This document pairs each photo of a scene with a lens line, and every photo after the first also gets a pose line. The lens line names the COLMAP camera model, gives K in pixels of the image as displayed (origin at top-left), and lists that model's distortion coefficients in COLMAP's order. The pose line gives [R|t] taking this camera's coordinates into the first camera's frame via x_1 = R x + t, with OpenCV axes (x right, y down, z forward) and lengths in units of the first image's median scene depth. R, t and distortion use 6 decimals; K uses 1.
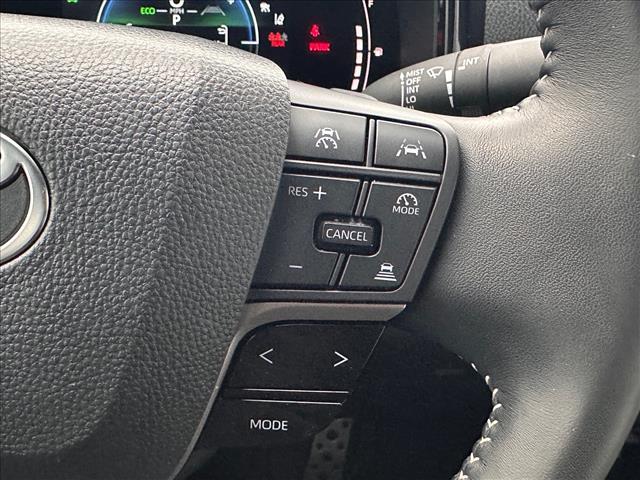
lens RADIAL K [[616.4, 0, 320.0], [0, 616.4, 240.0], [0, 0, 1]] dist [-0.003696, -0.002088]
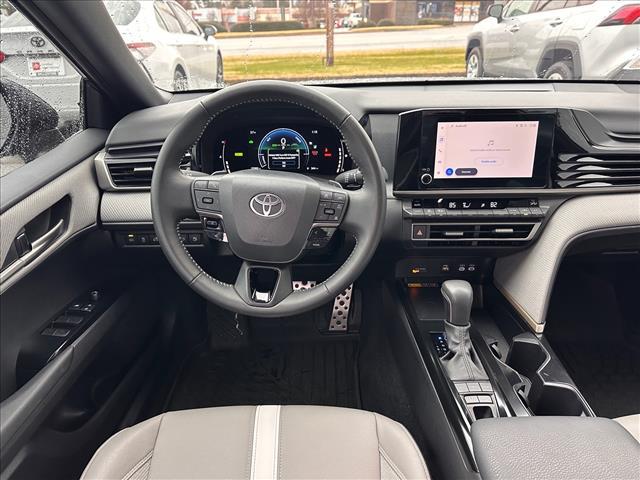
lens RADIAL K [[516.4, 0, 320.0], [0, 516.4, 240.0], [0, 0, 1]] dist [0.001942, -0.013558]
pose [[0.998246, -0.026365, -0.053003, 0.158162], [0.028337, 0.998920, 0.036814, 0.055772], [0.051975, -0.038251, 0.997916, -3.027230]]
